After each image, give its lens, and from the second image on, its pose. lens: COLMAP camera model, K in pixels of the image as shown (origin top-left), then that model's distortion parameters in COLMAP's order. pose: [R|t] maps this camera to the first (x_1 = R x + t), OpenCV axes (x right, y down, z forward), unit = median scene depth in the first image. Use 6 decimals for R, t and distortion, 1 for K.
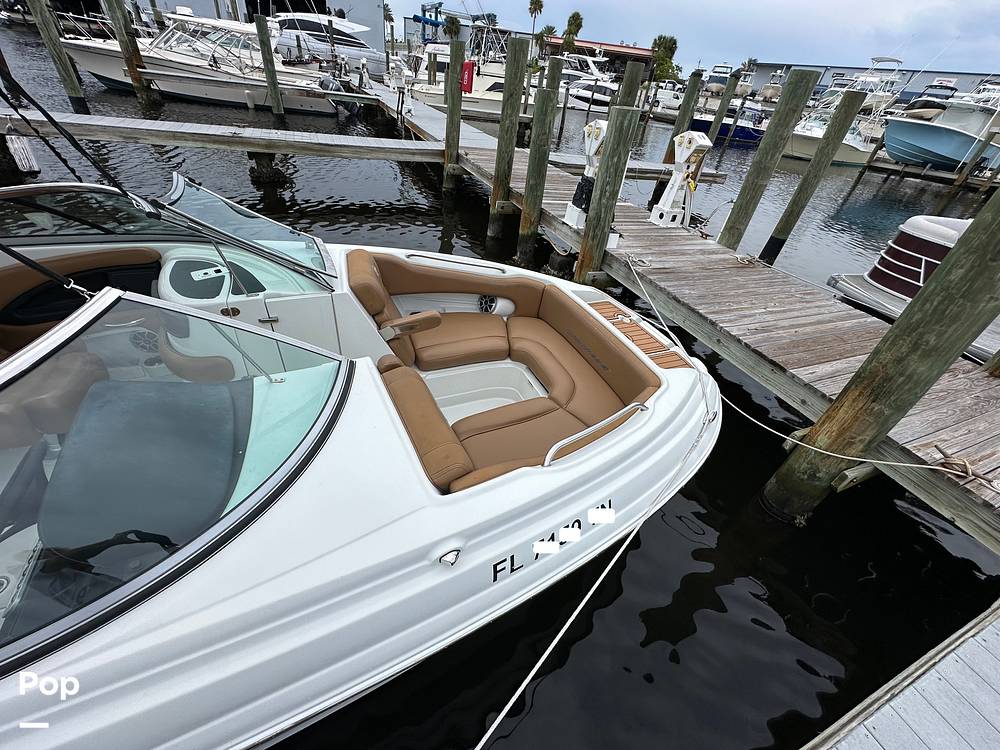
lens RADIAL K [[396.9, 0, 500.4], [0, 396.9, 376.3], [0, 0, 1]] dist [-0.002286, 0.000675]
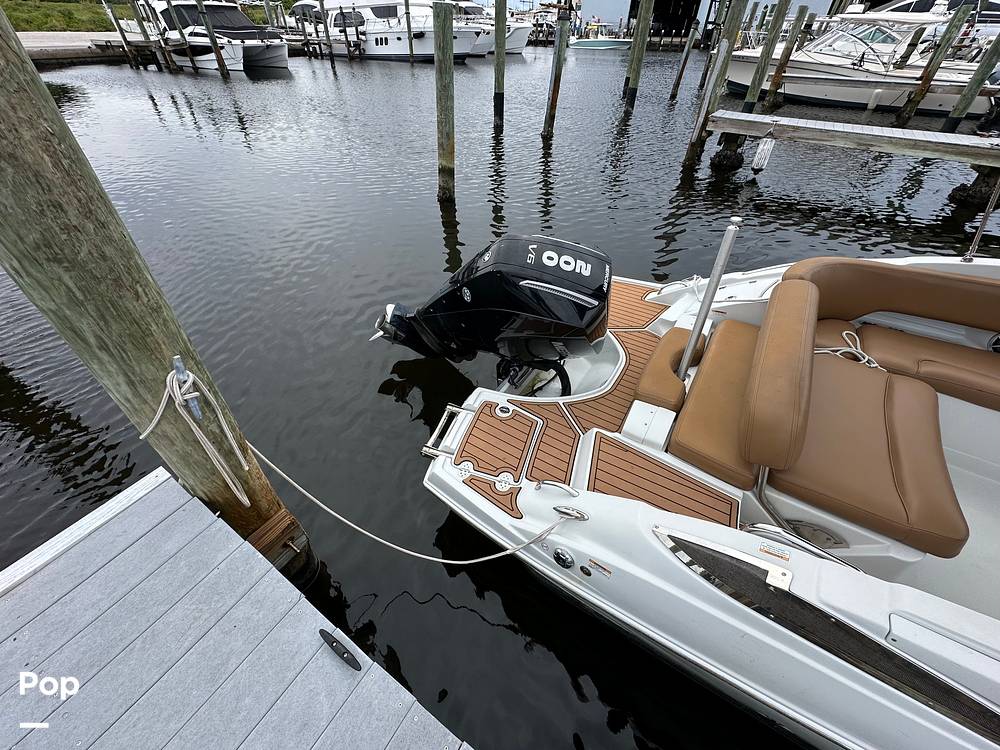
lens RADIAL K [[399.0, 0, 499.1], [0, 399.0, 373.4], [0, 0, 1]] dist [-0.003139, 0.000363]
pose [[0.565559, 0.450970, -0.690484, -1.059530], [-0.452603, 0.869622, 0.197252, 0.271861], [0.689415, 0.200958, 0.695933, -0.491341]]
